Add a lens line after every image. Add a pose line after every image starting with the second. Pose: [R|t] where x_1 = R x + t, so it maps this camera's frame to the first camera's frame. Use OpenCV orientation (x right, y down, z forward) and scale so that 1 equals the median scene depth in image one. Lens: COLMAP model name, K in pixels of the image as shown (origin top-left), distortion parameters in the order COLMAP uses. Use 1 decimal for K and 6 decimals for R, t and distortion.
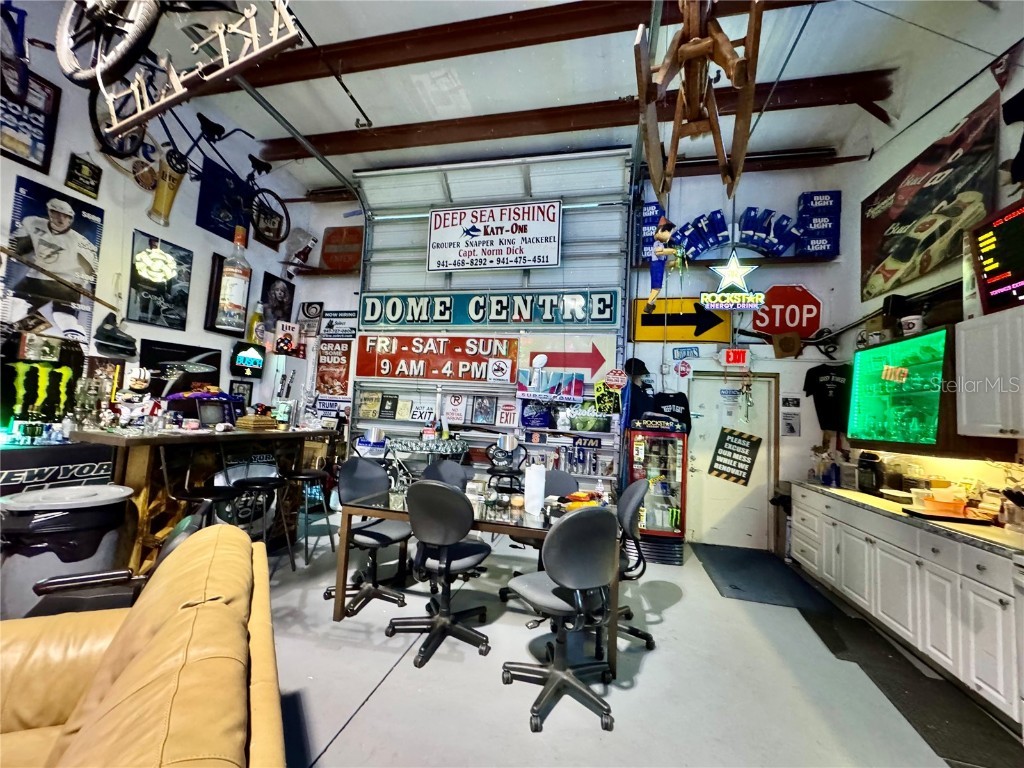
lens RADIAL K [[408.4, 0, 511.0], [0, 408.4, 385.0], [0, 0, 1]] dist [0.000773, 0.000019]
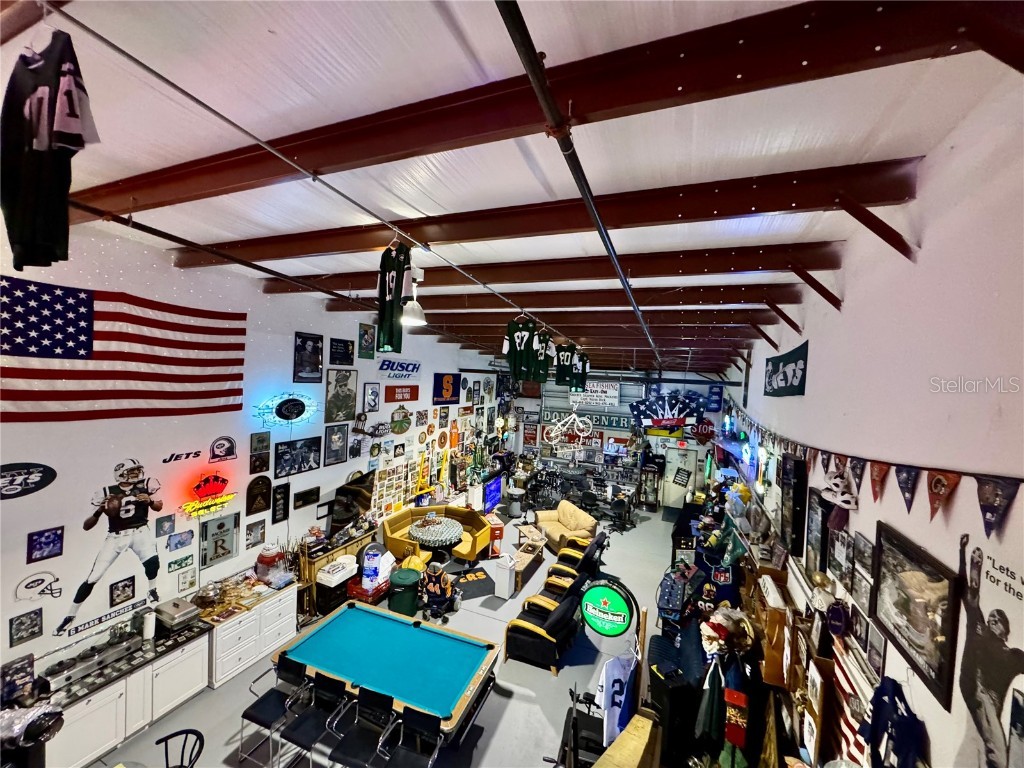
lens RADIAL K [[408.4, 0, 513.0], [0, 408.4, 384.3], [0, 0, 1]] dist [0.000773, 0.000019]
pose [[0.985255, -0.001250, -0.171088, -0.117591], [0.017869, 0.995256, 0.095632, -0.744353], [0.170157, -0.097279, 0.980604, -1.870704]]
